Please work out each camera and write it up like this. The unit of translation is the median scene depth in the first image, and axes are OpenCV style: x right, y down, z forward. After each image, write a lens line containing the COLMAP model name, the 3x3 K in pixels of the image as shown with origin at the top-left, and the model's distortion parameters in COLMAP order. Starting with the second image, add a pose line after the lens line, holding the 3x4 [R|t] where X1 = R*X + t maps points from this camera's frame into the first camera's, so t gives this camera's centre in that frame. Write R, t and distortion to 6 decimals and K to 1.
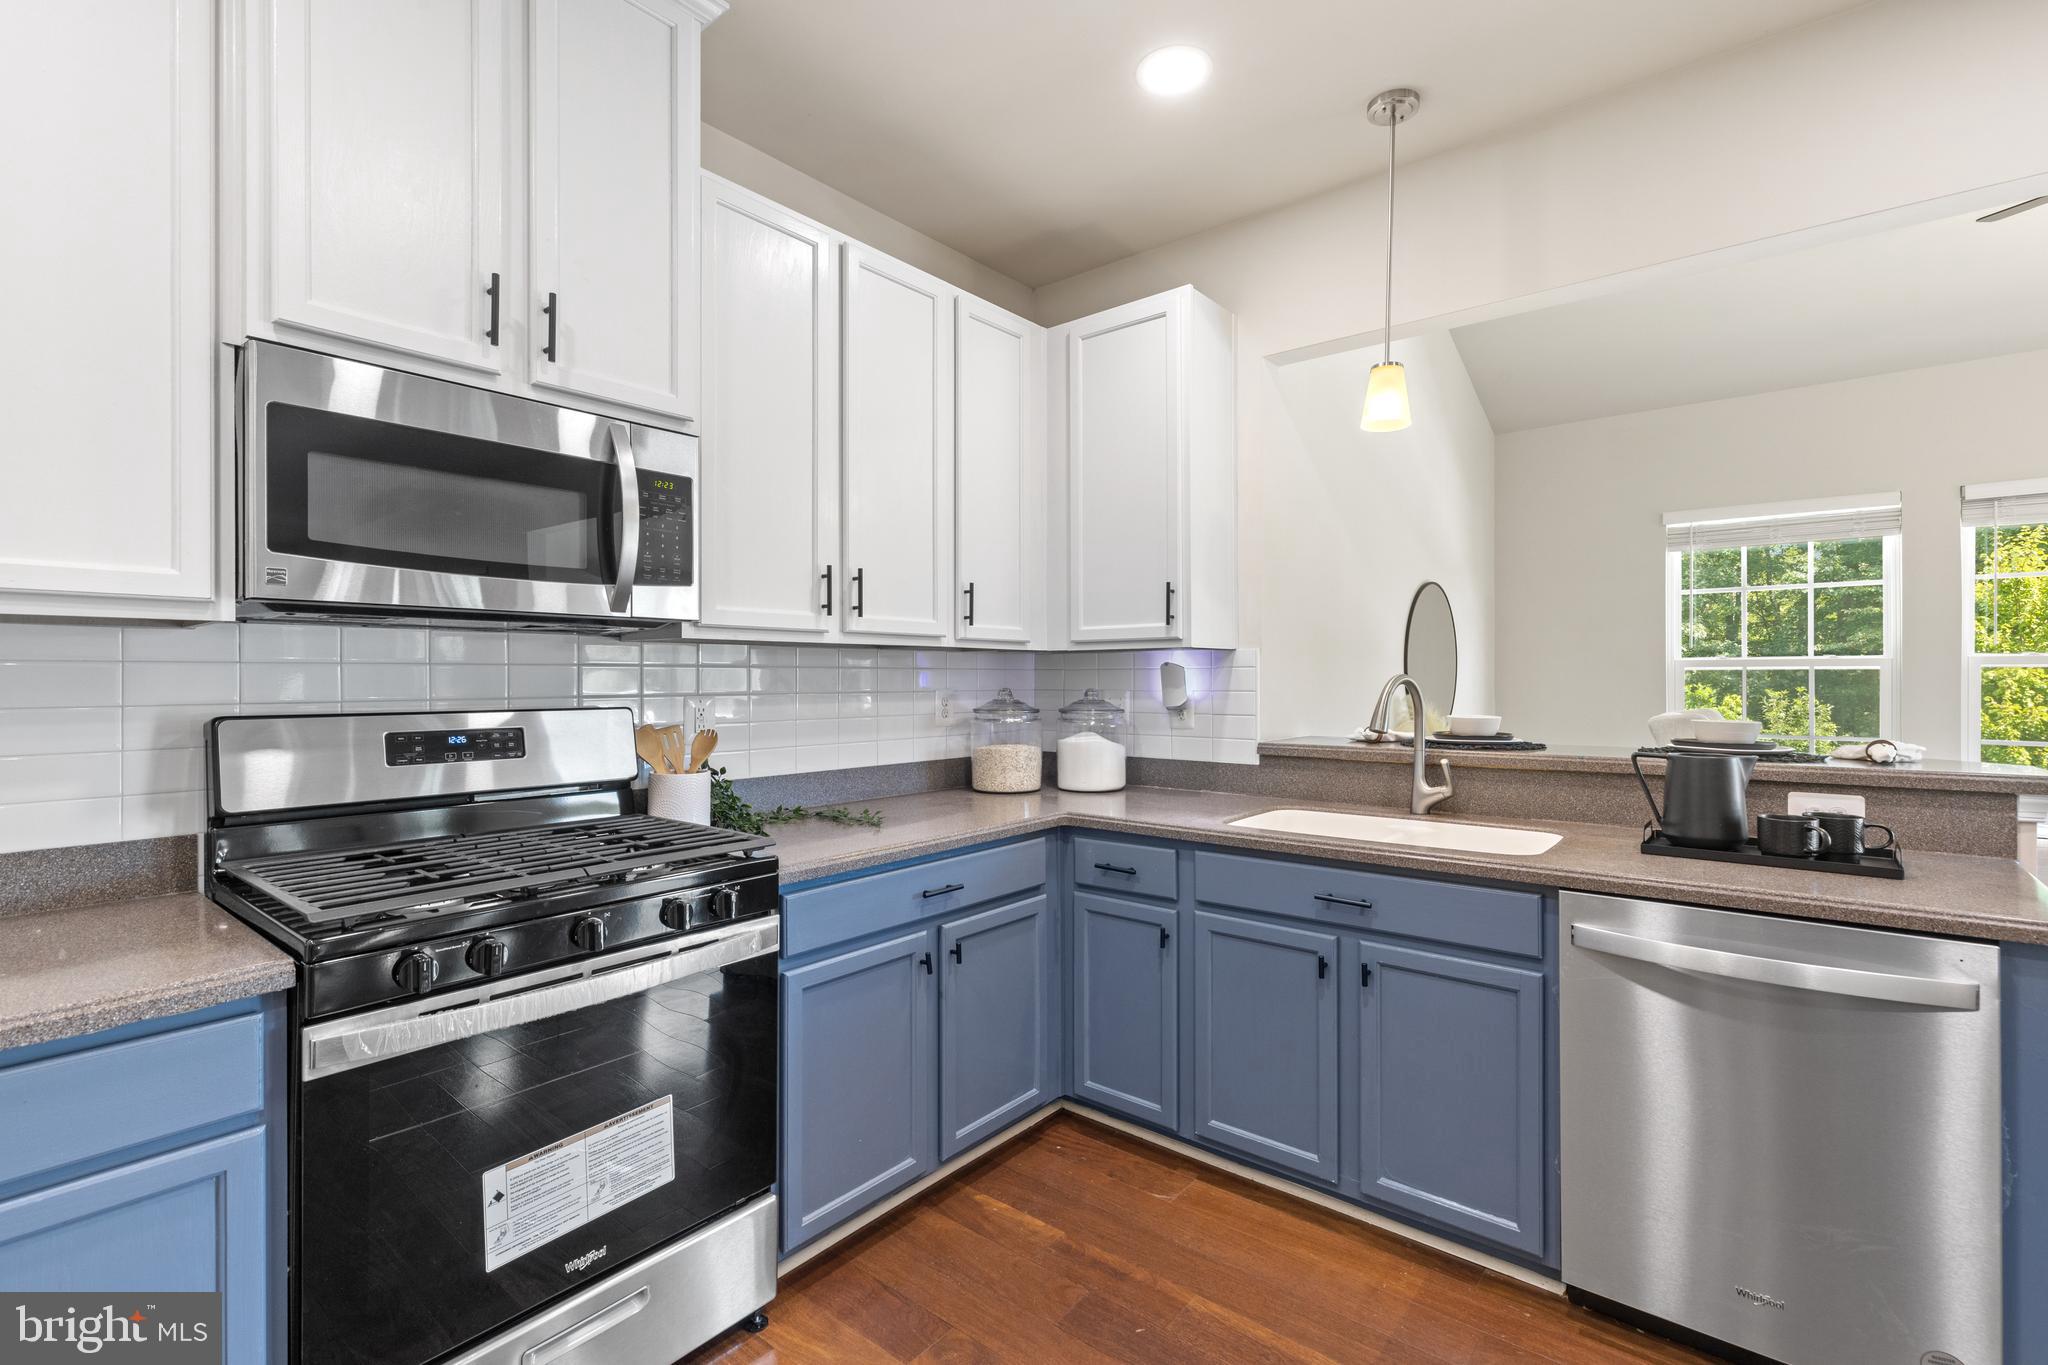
lens RADIAL K [[918.4, 0, 1034.3], [0, 918.4, 677.3], [0, 0, 1]] dist [0.007189, -0.001855]
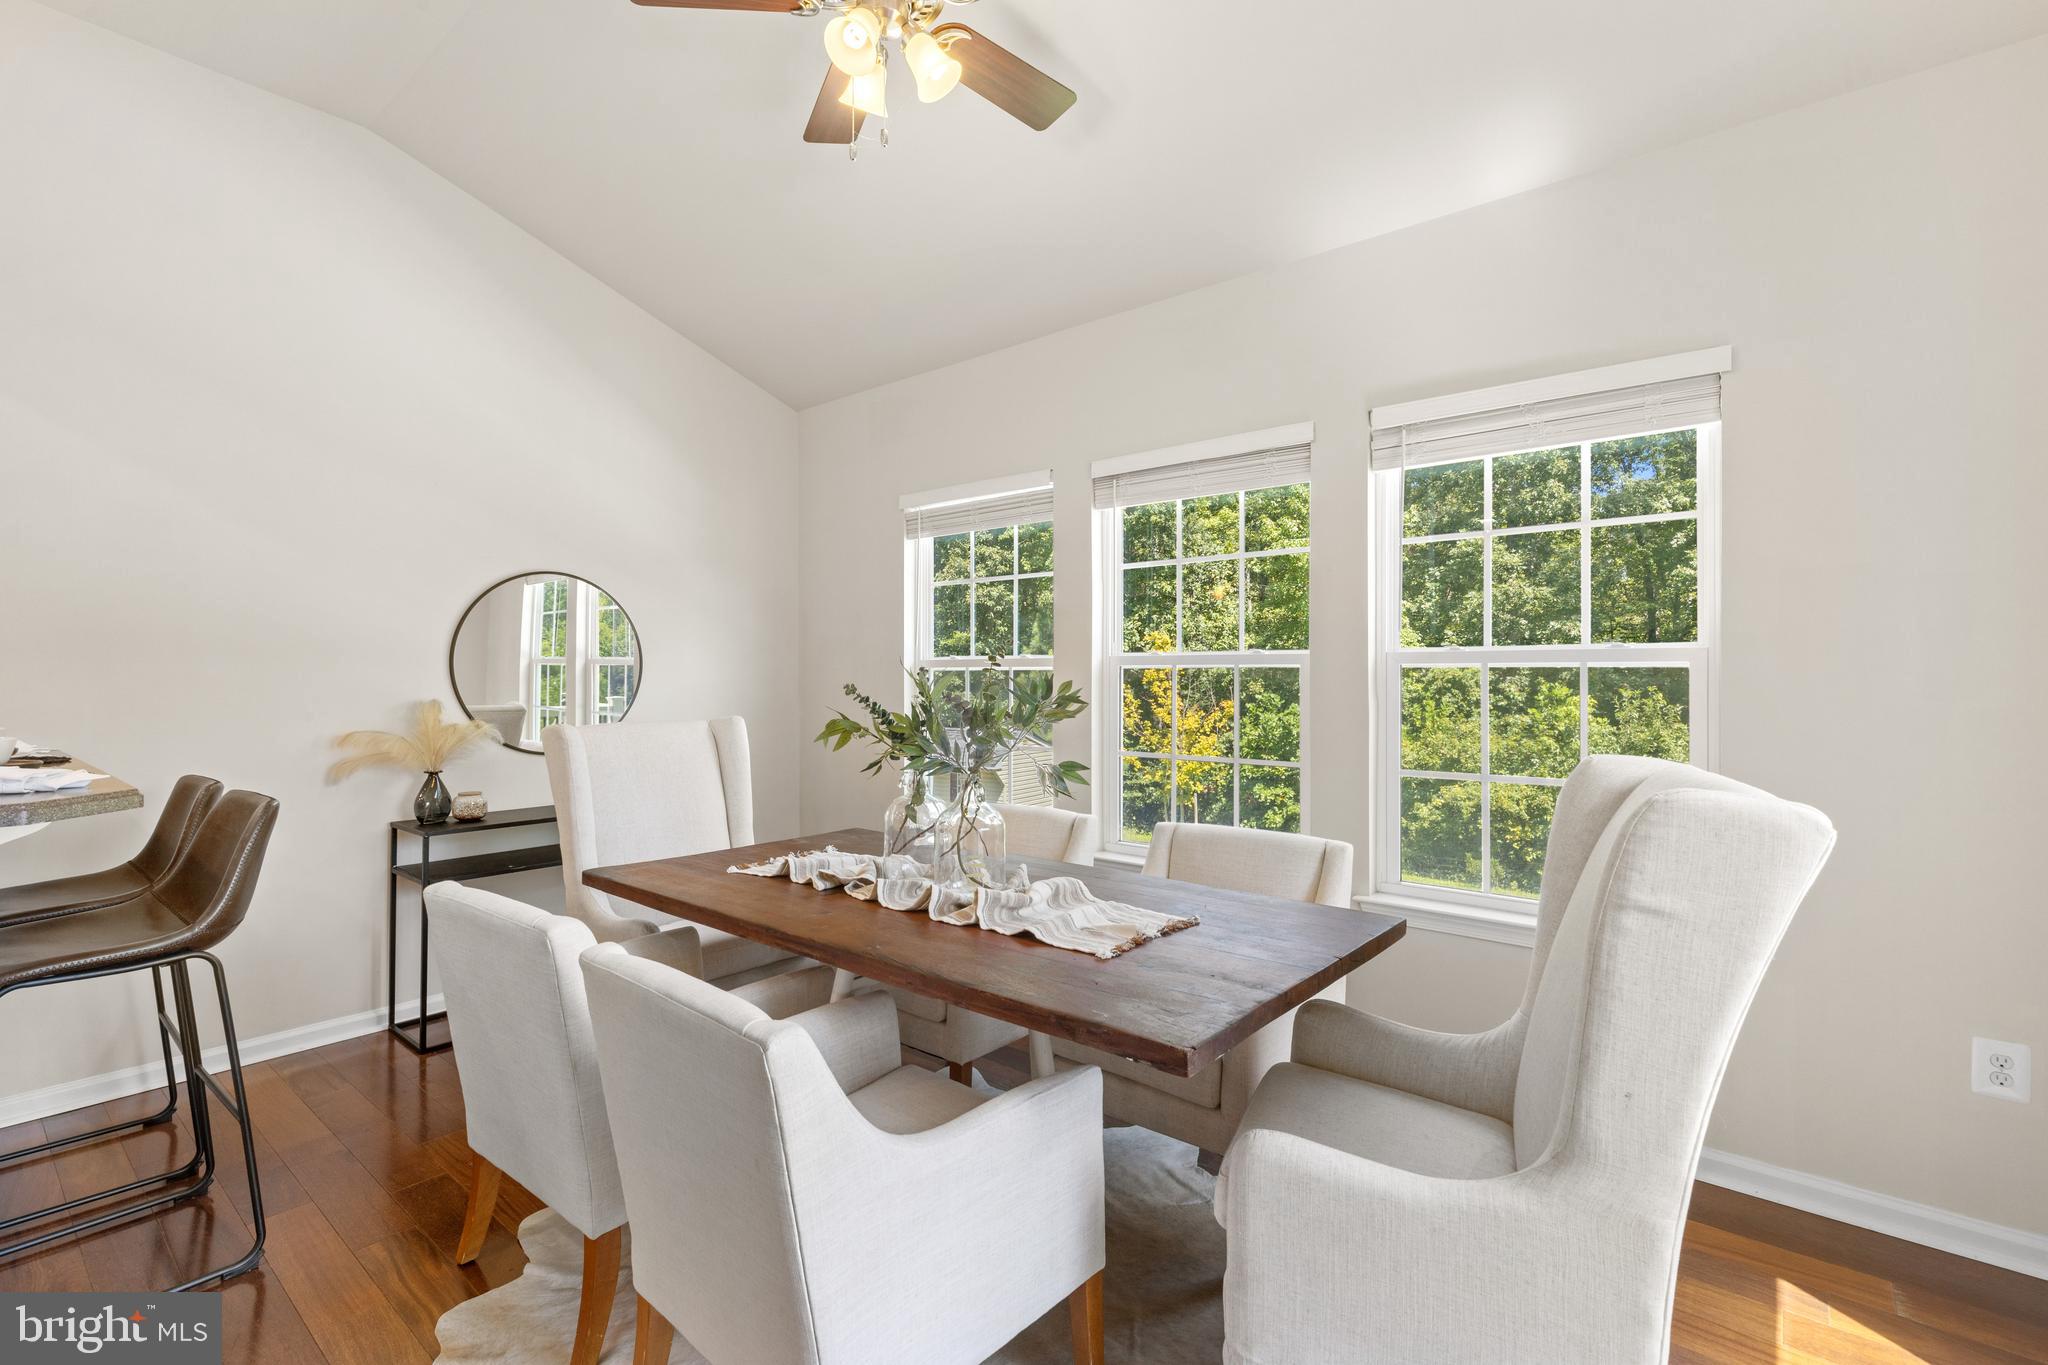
lens RADIAL K [[918.4, 0, 1031.0], [0, 918.4, 676.1], [0, 0, 1]] dist [0.007189, -0.001855]
pose [[0.999973, 0.000448, -0.007283, 1.744043], [-0.000445, 1.000000, 0.000483, -0.005383], [0.007283, -0.000480, 0.999973, 0.217717]]
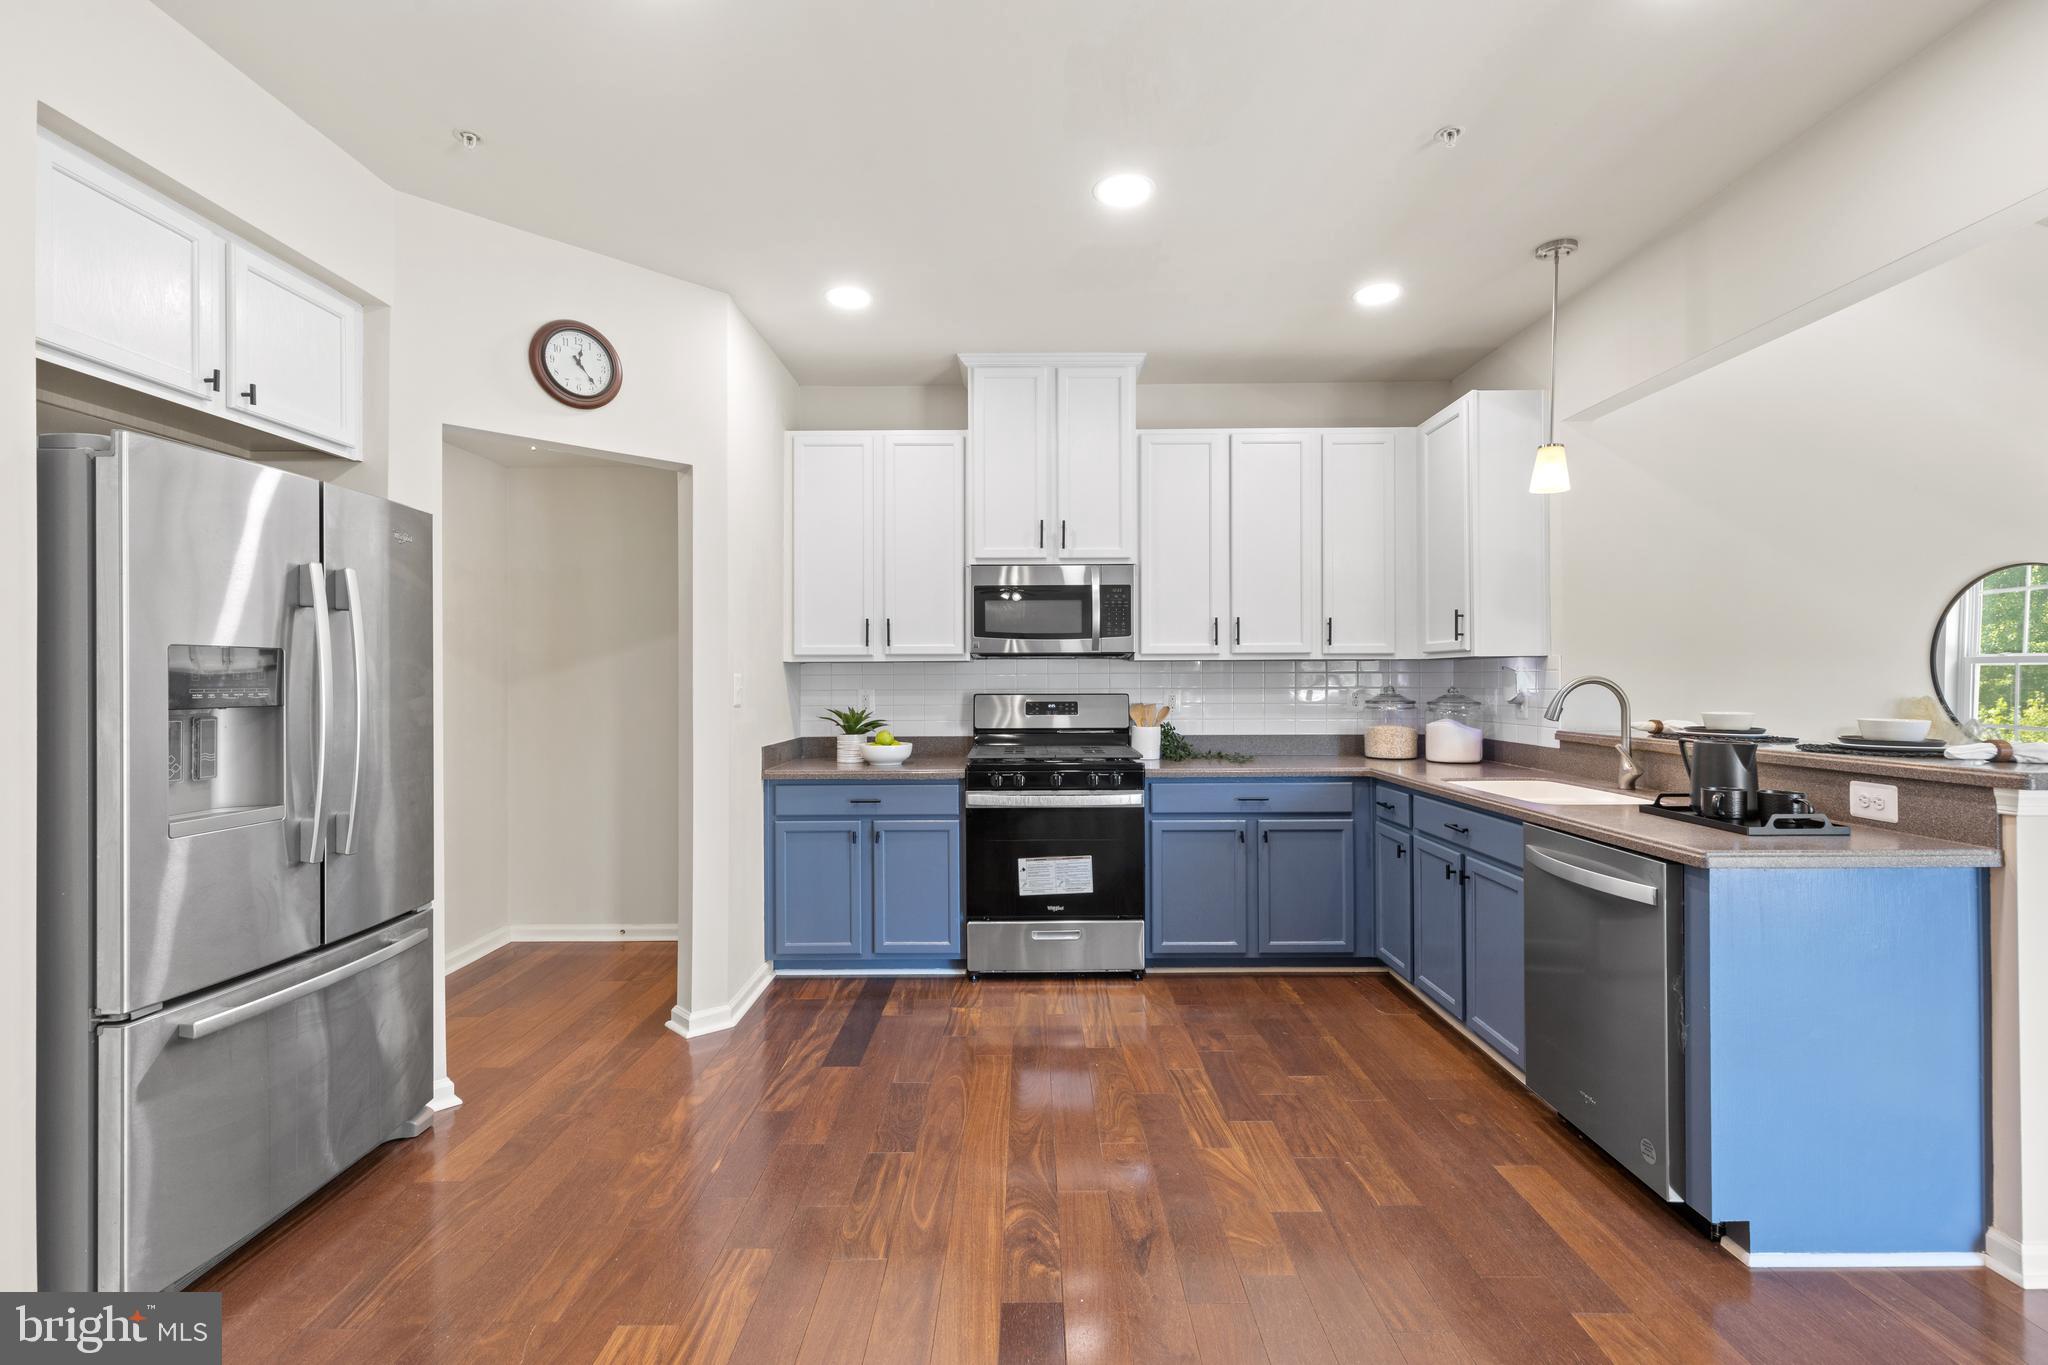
lens RADIAL K [[918.4, 0, 1029.1], [0, 918.4, 675.8], [0, 0, 1]] dist [0.007189, -0.001855]
pose [[0.629995, -0.003804, -0.776590, 0.988997], [0.003358, 0.999992, -0.002174, -0.003644], [0.776592, -0.001238, 0.630003, -0.449690]]
